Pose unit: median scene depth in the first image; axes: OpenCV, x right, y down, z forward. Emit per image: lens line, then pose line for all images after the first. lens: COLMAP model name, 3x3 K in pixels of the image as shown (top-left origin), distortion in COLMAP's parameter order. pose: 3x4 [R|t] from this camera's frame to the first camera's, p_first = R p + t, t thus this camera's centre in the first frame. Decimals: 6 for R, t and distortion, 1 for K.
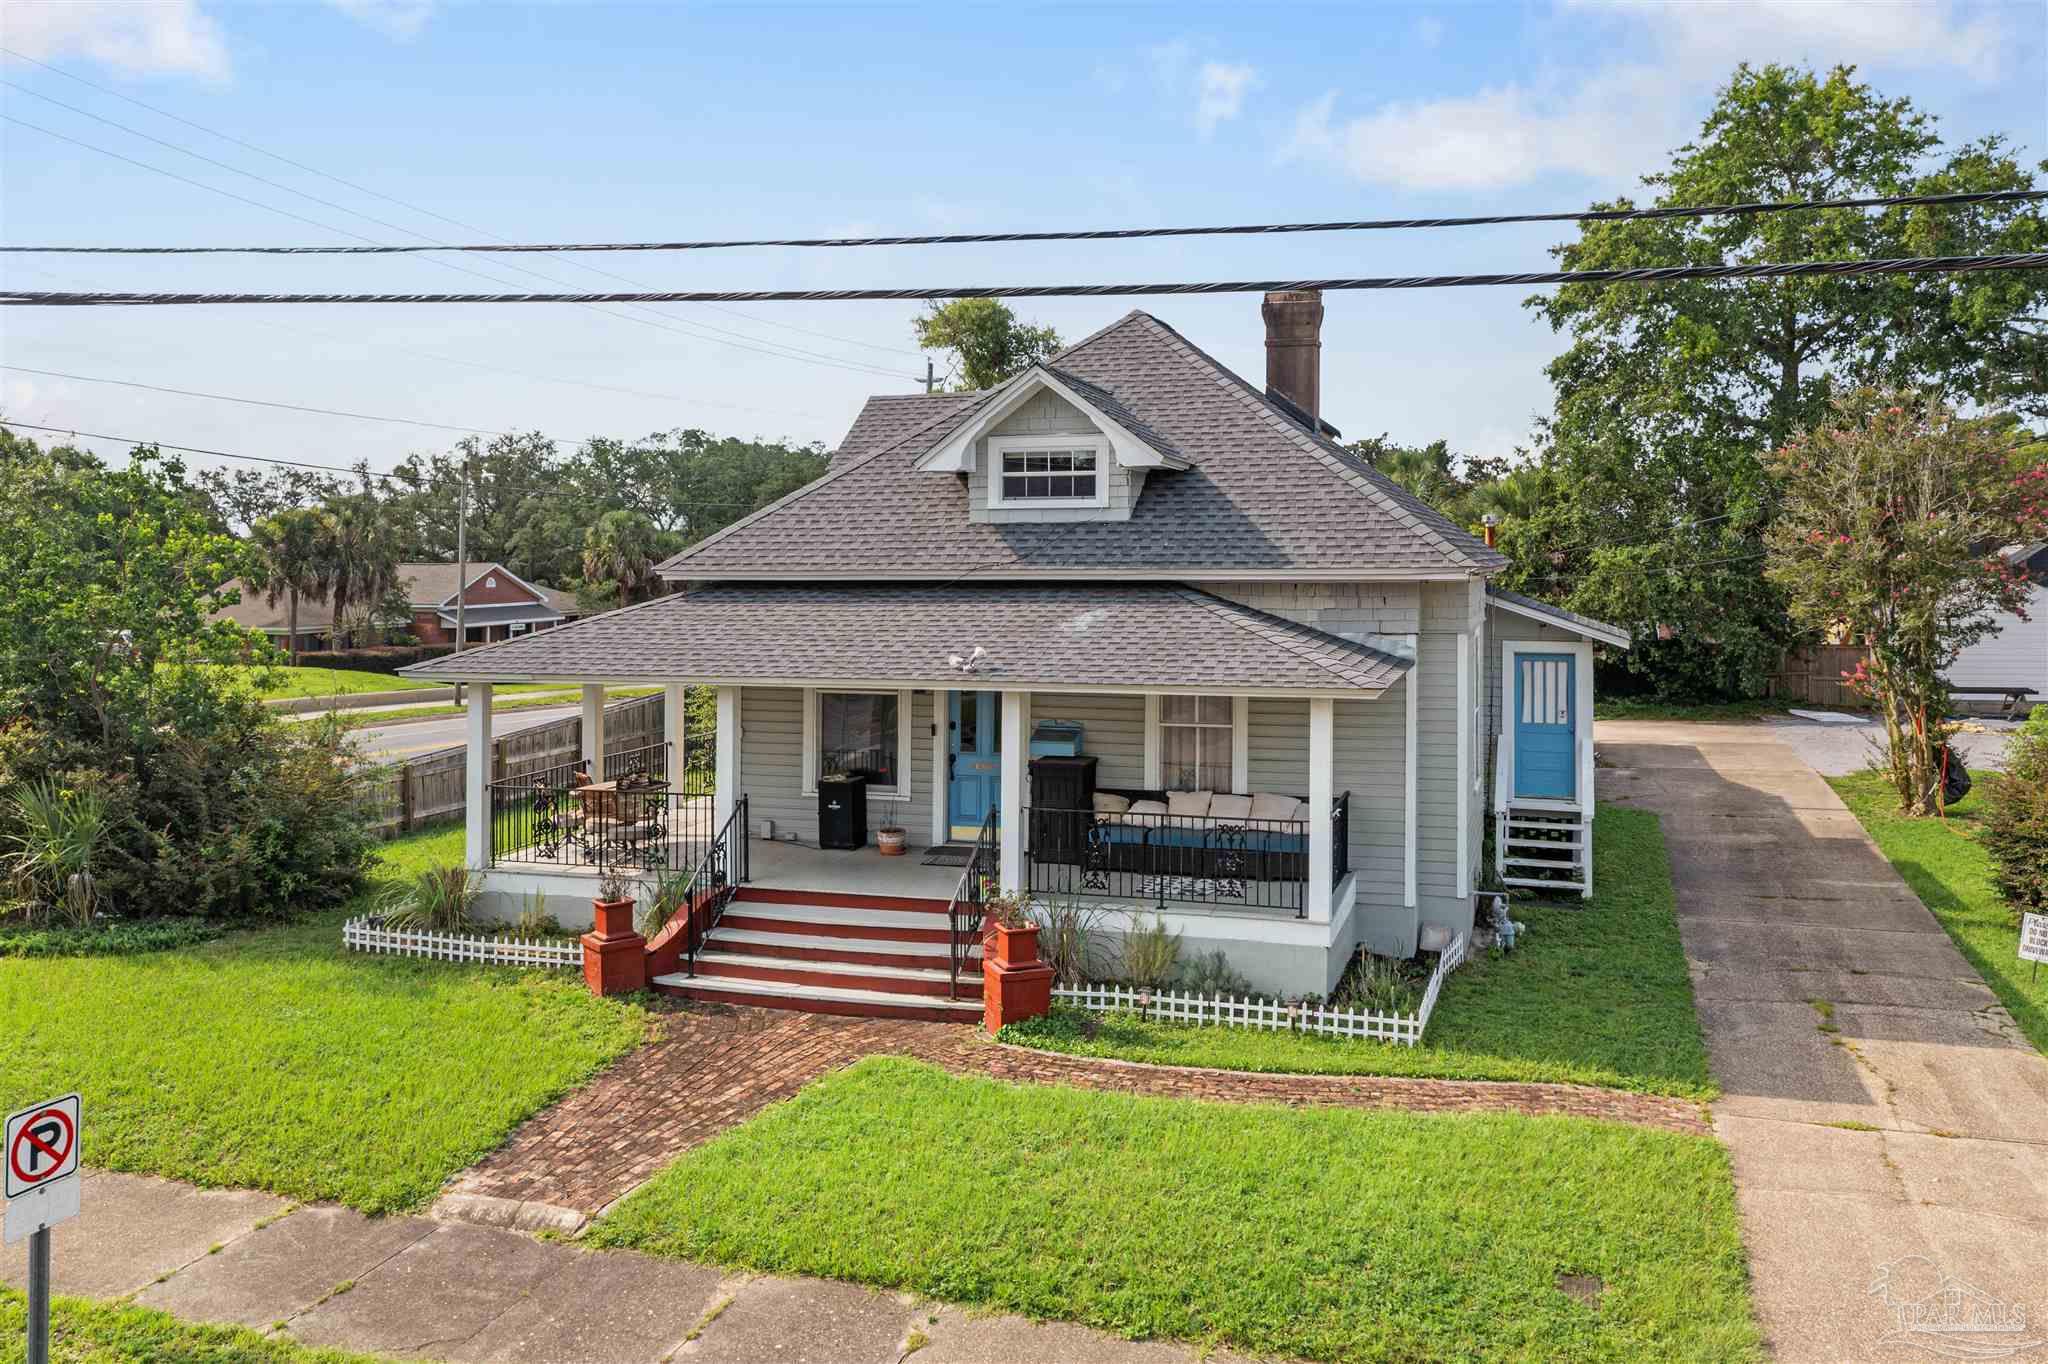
lens RADIAL K [[1631.2, 0, 1043.0], [0, 1631.2, 675.8], [0, 0, 1]] dist [-0.000617, 0.000353]
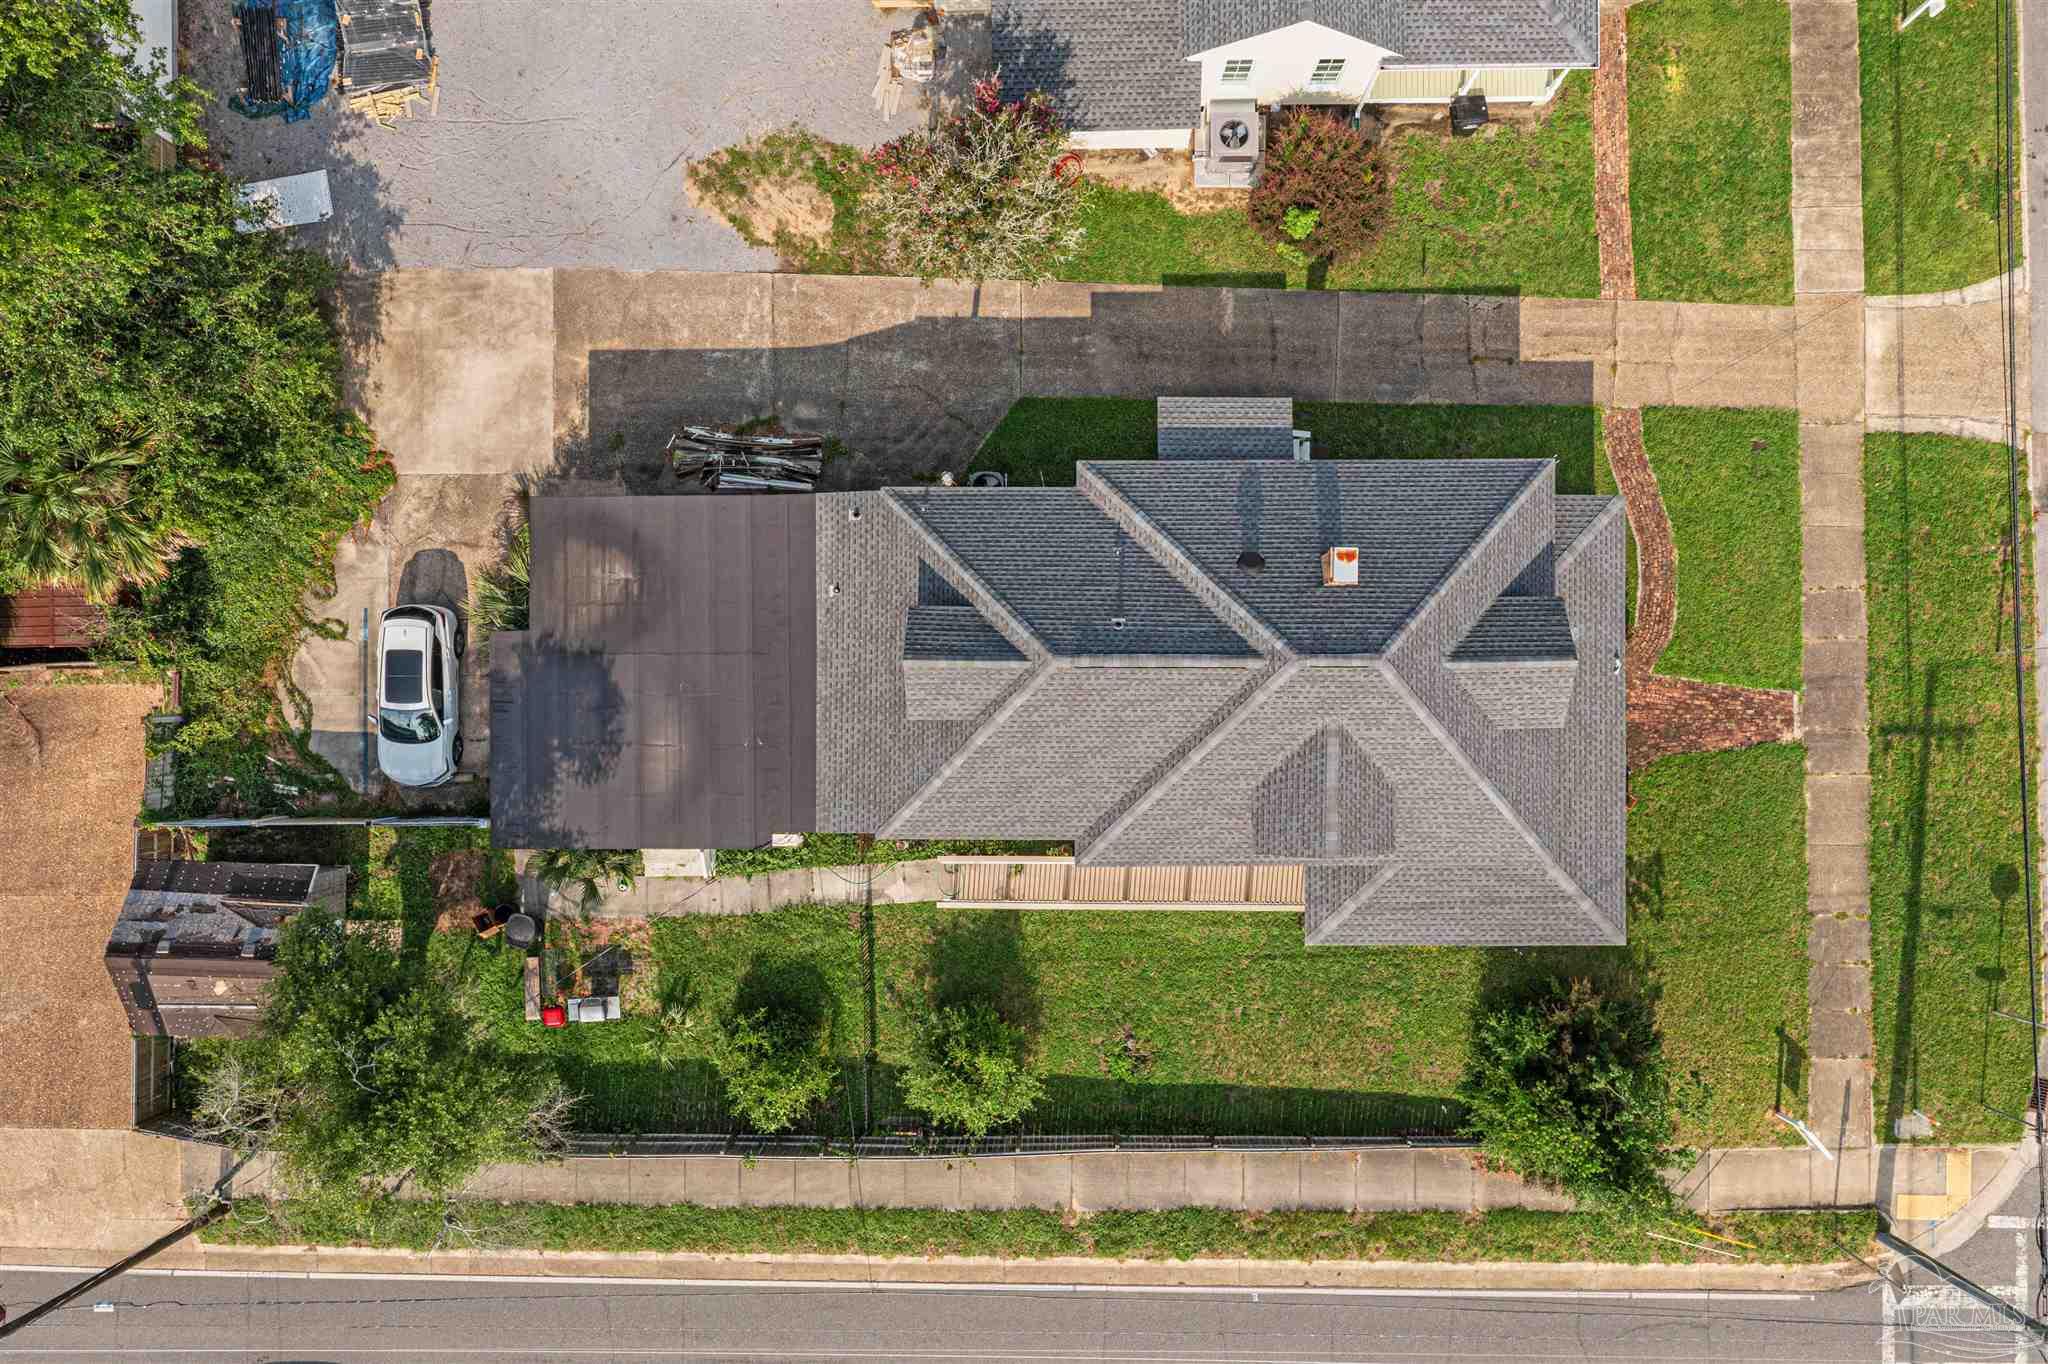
lens RADIAL K [[1664.5, 0, 1051.8], [0, 1664.5, 684.5], [0, 0, 1]] dist [0.004430, 0.004513]
pose [[-0.302768, -0.953064, -0.000138, 0.174406], [0.066494, -0.021268, 0.997560, -2.405294], [-0.950742, 0.302020, 0.069812, 1.555685]]
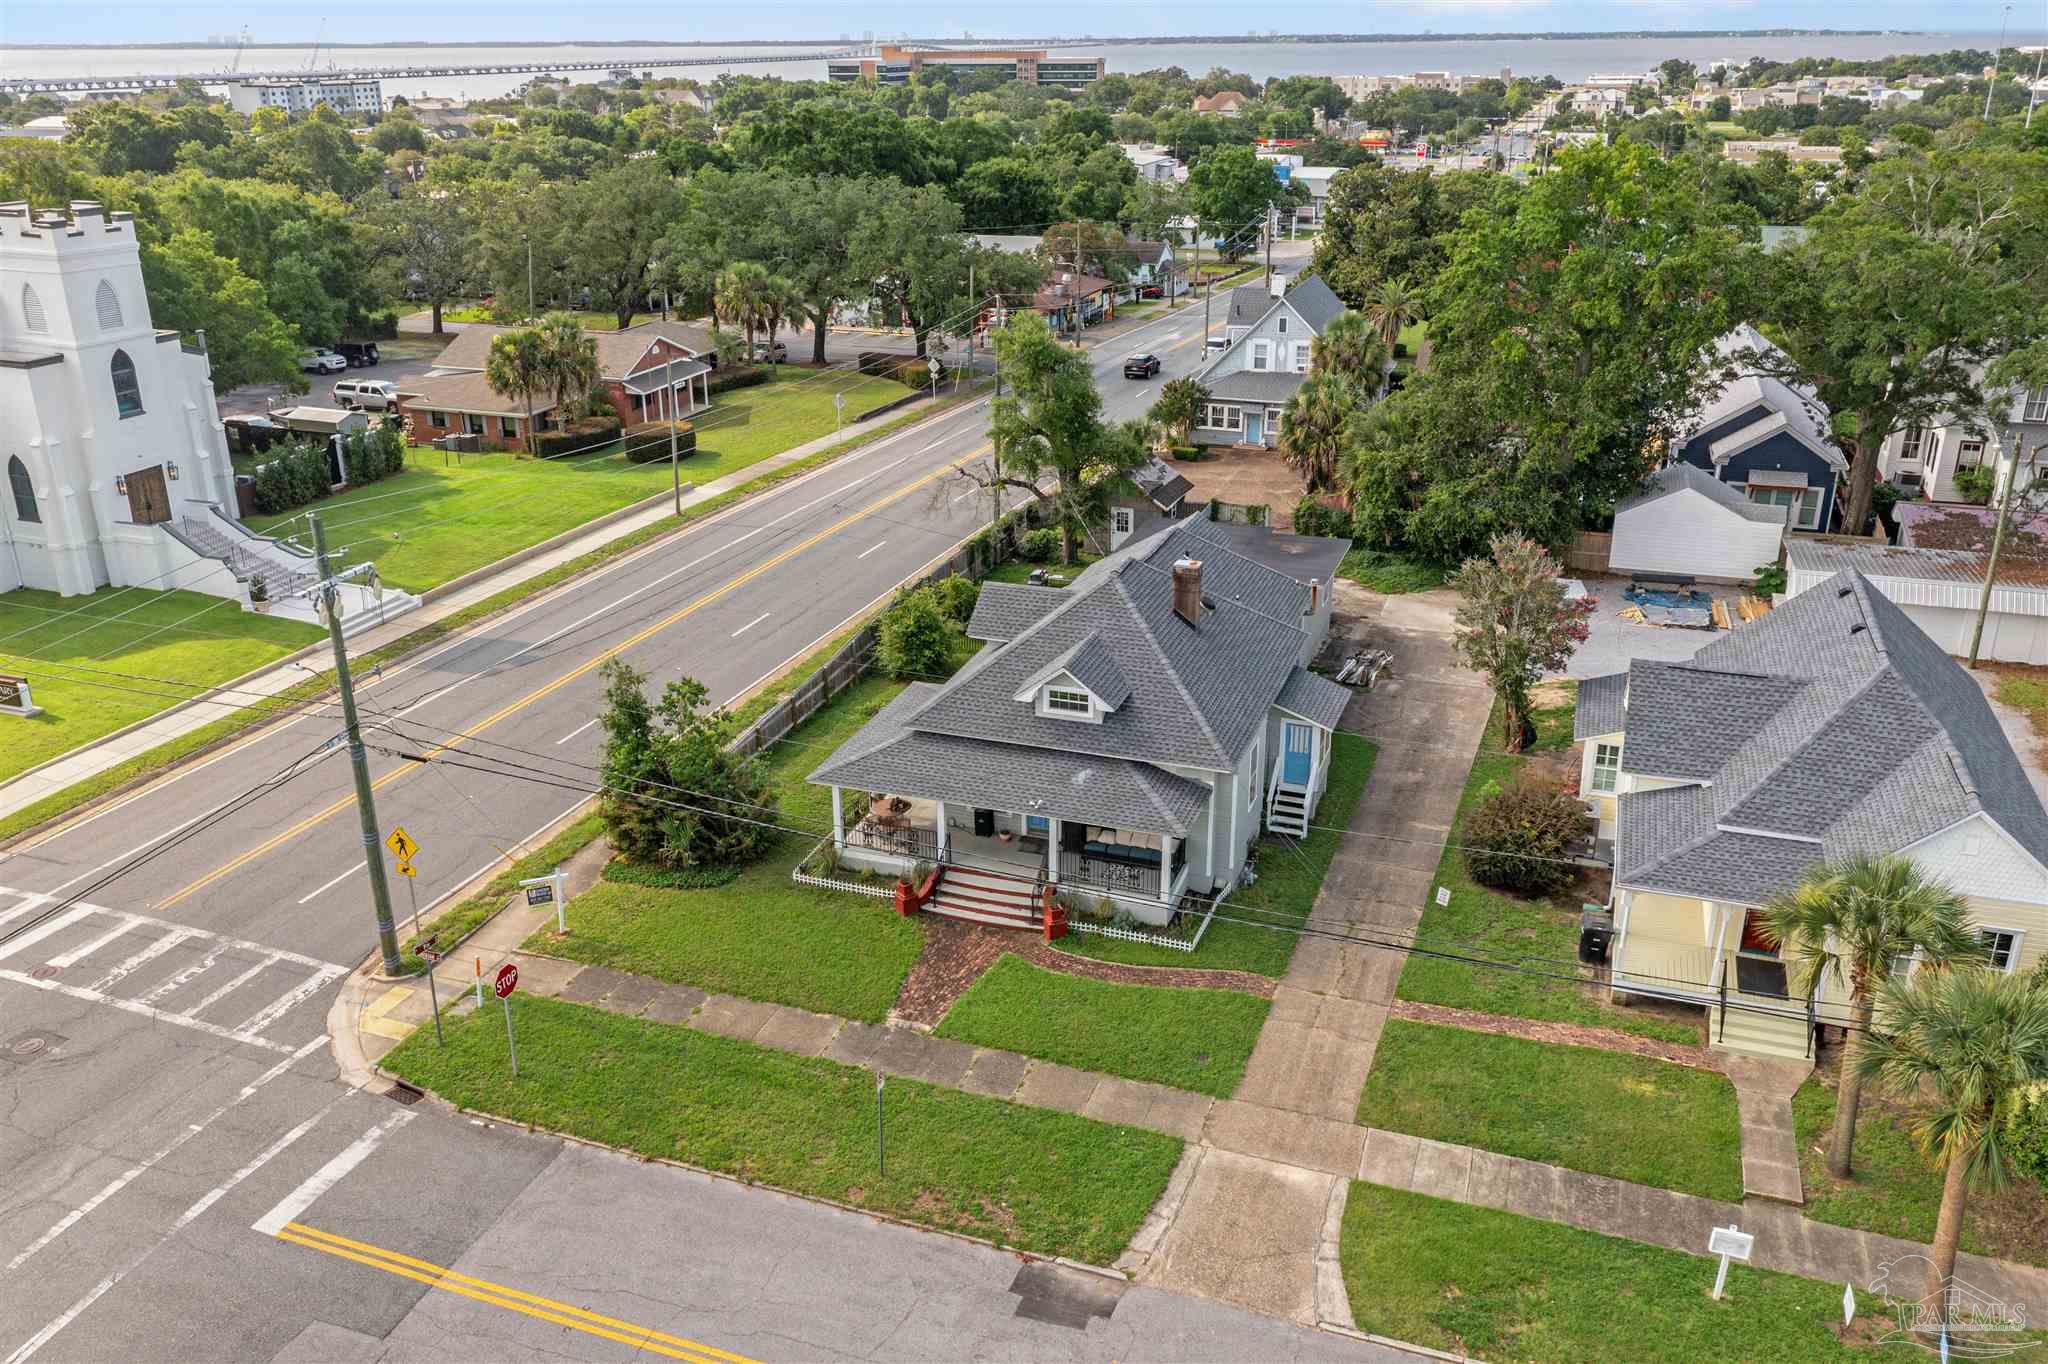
lens RADIAL K [[1602.9, 0, 1024.0], [0, 1602.9, 682.0], [0, 0, 1]] dist [0.002886, 0.003758]
pose [[0.999026, 0.002947, -0.044036, 0.045382], [0.010685, 0.951934, 0.306116, -0.950253], [0.042822, -0.306288, 0.950975, -1.359411]]
